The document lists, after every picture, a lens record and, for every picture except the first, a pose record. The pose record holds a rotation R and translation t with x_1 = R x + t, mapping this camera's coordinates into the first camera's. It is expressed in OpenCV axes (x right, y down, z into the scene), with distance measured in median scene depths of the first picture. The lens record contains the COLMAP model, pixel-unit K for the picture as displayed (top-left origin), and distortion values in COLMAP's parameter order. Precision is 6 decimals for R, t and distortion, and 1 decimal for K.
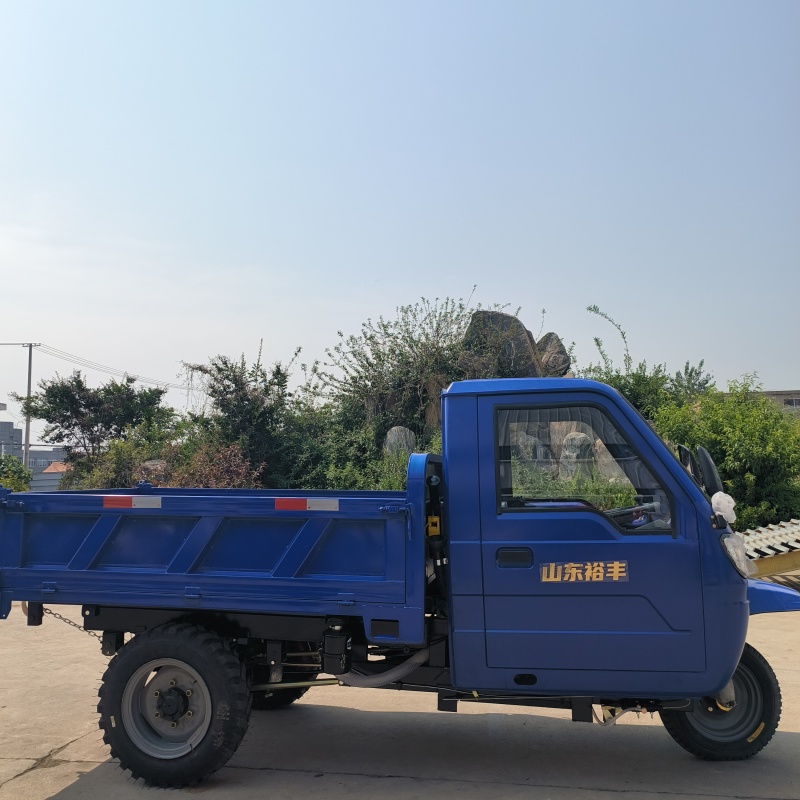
lens RADIAL K [[786.2, 0, 381.2], [0, 786.2, 396.4], [0, 0, 1]] dist [0.038199, -0.032275]
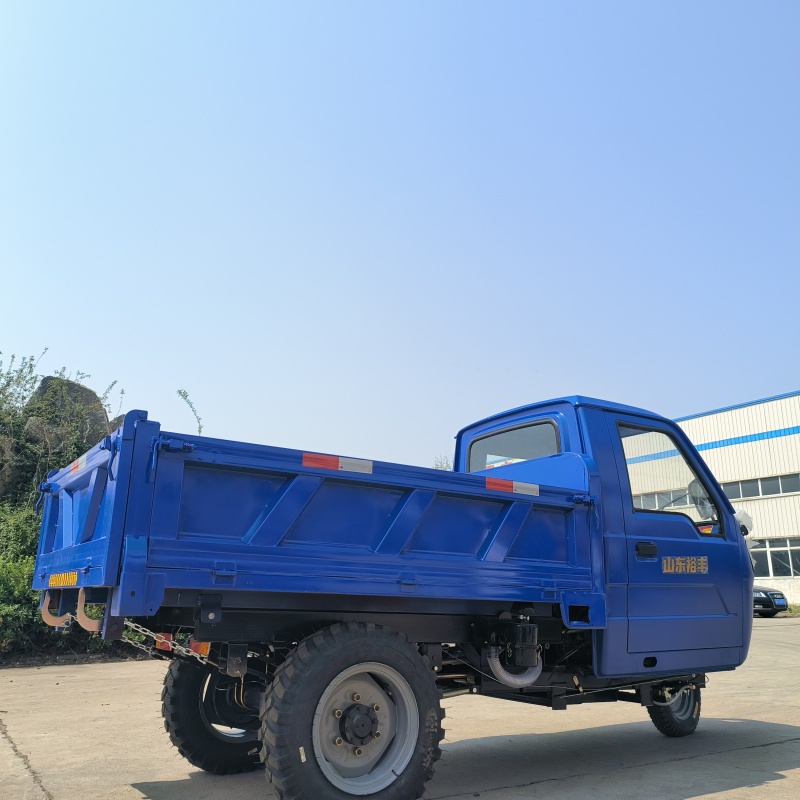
lens RADIAL K [[802.5, 0, 400.0], [0, 802.5, 400.0], [0, 0, 1]] dist [0.052964, -0.081055]
pose [[0.709440, 0.189717, 0.678751, -0.865358], [-0.082711, 0.978844, -0.187145, 0.226689], [-0.699896, 0.076628, 0.710123, 0.388916]]
